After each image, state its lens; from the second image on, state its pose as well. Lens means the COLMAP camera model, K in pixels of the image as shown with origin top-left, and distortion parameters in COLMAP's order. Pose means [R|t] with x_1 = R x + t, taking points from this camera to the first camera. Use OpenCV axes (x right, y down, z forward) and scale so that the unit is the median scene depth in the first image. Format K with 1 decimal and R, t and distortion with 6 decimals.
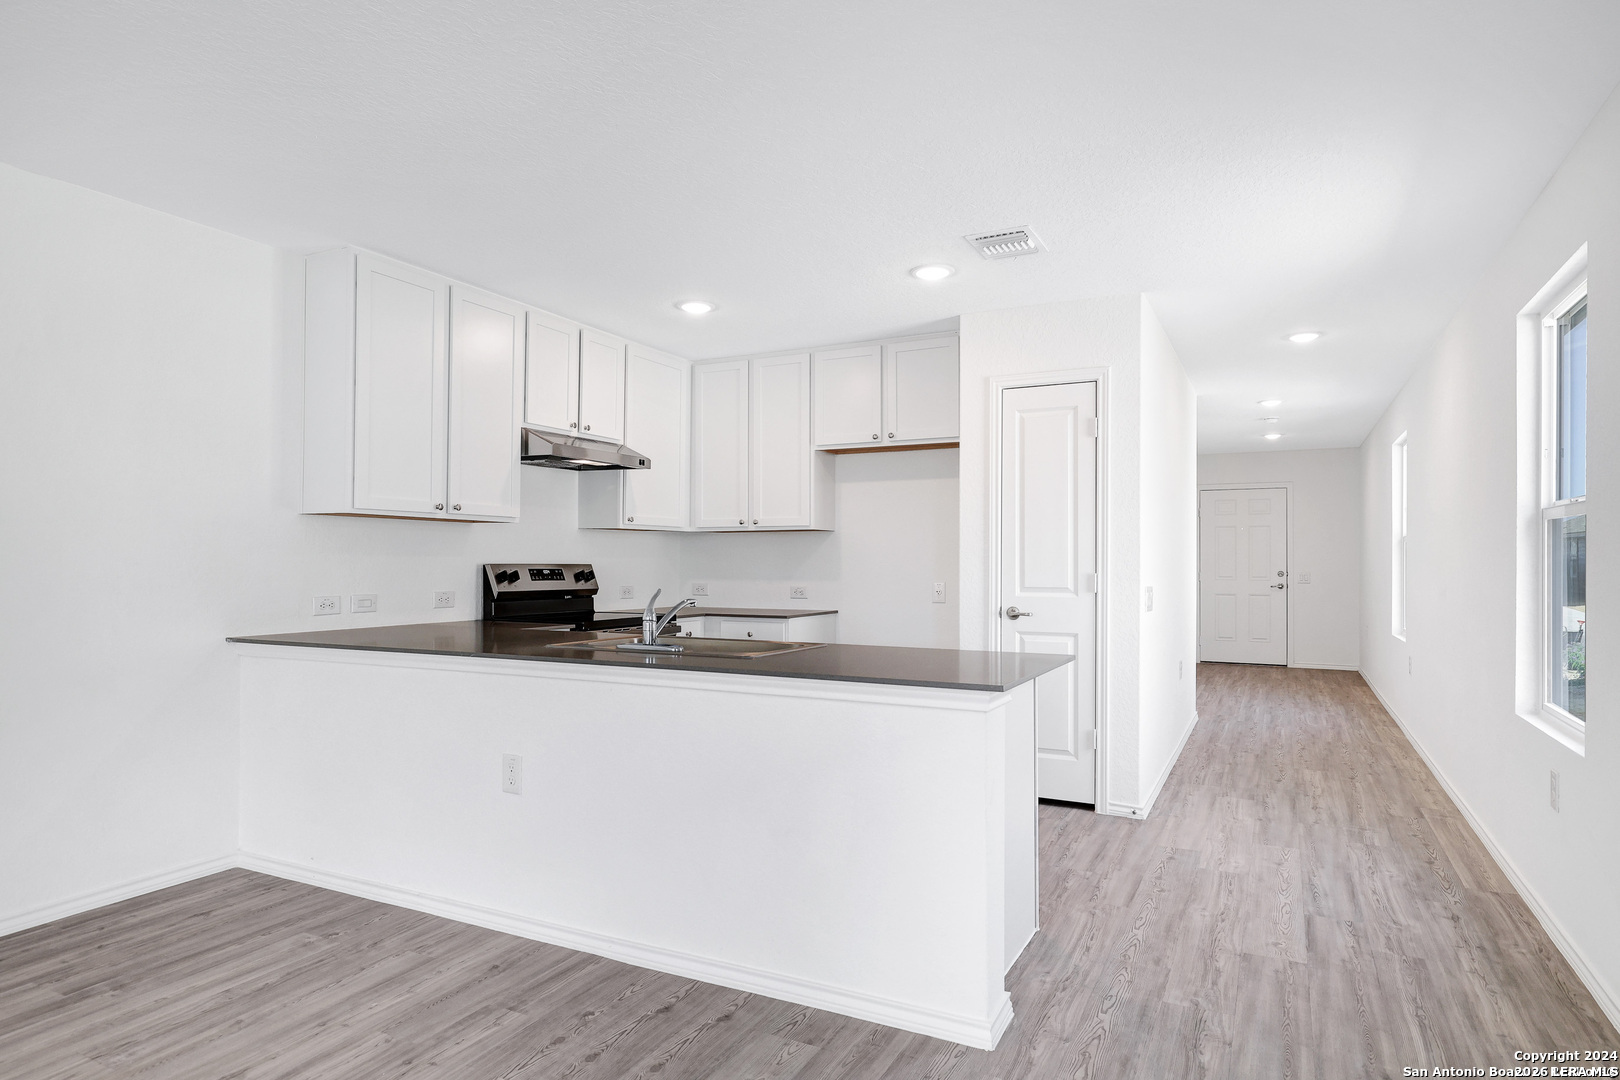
lens RADIAL K [[932.5, 0, 810.4], [0, 932.5, 546.1], [0, 0, 1]] dist [0.002897, 0.000507]
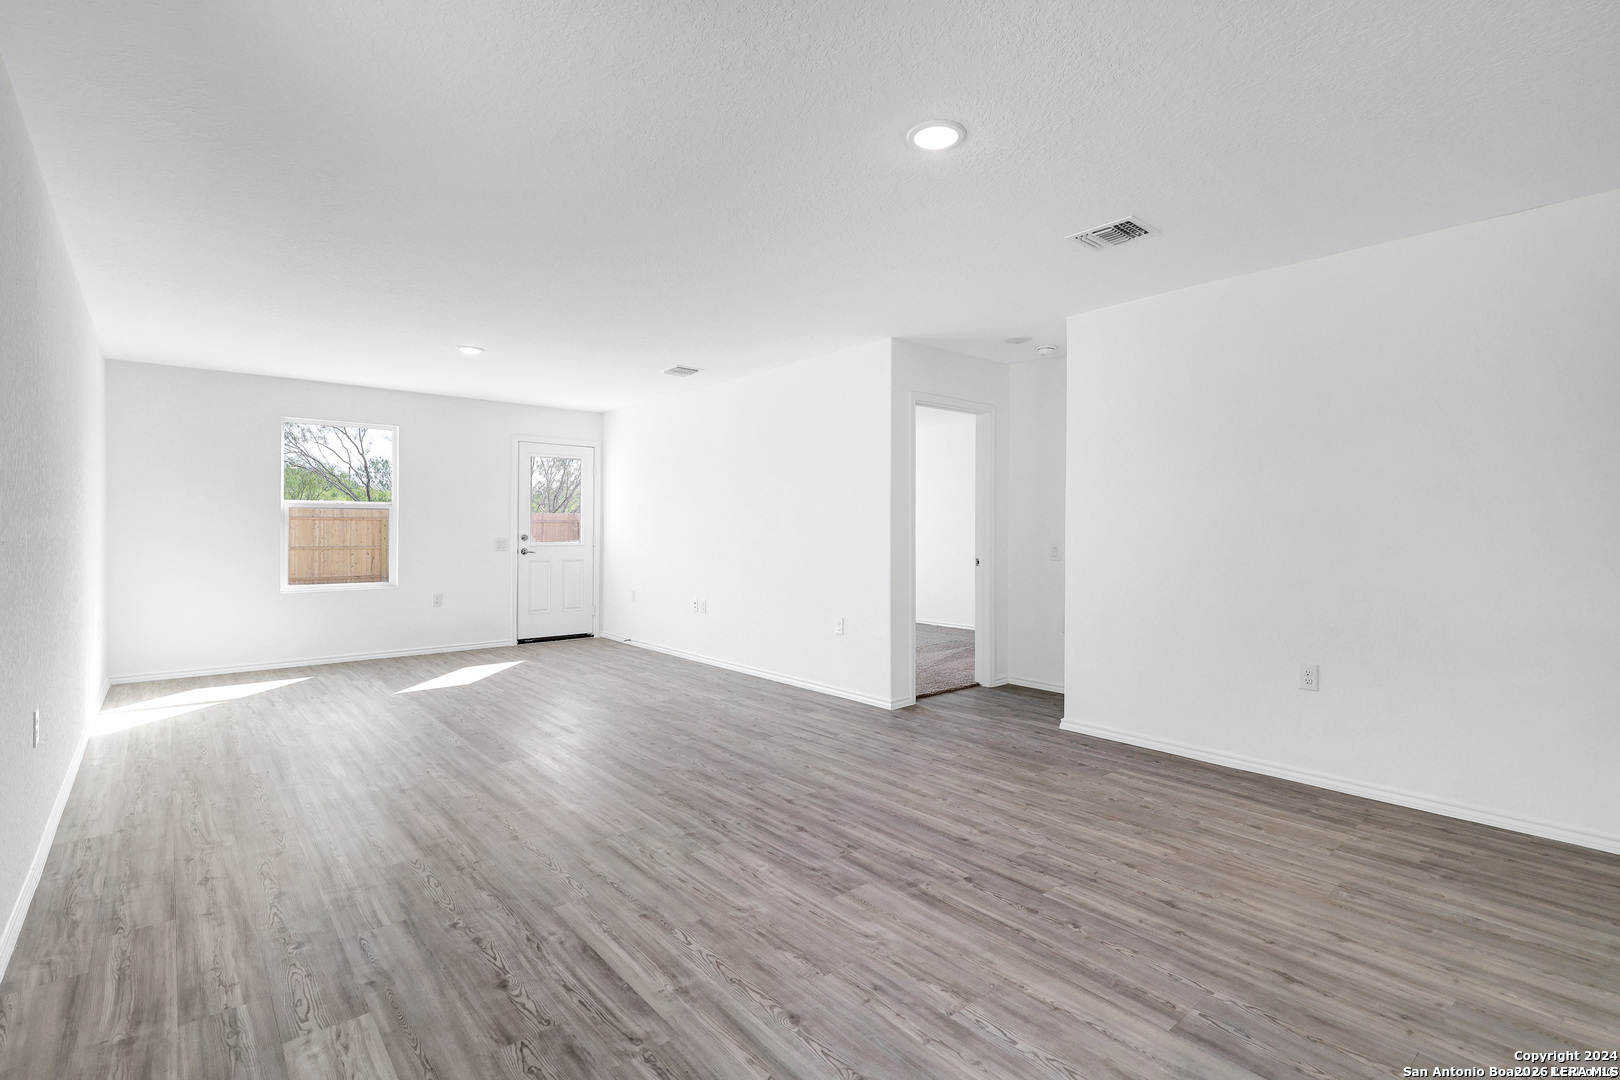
lens RADIAL K [[740.0, 0, 807.9], [0, 740.0, 533.8], [0, 0, 1]] dist [-0.000513, -0.000049]
pose [[-0.381332, 0.006808, -0.924413, 0.496717], [0.008634, 0.999955, 0.003803, 0.004310], [0.924398, -0.006531, -0.381373, 0.600661]]
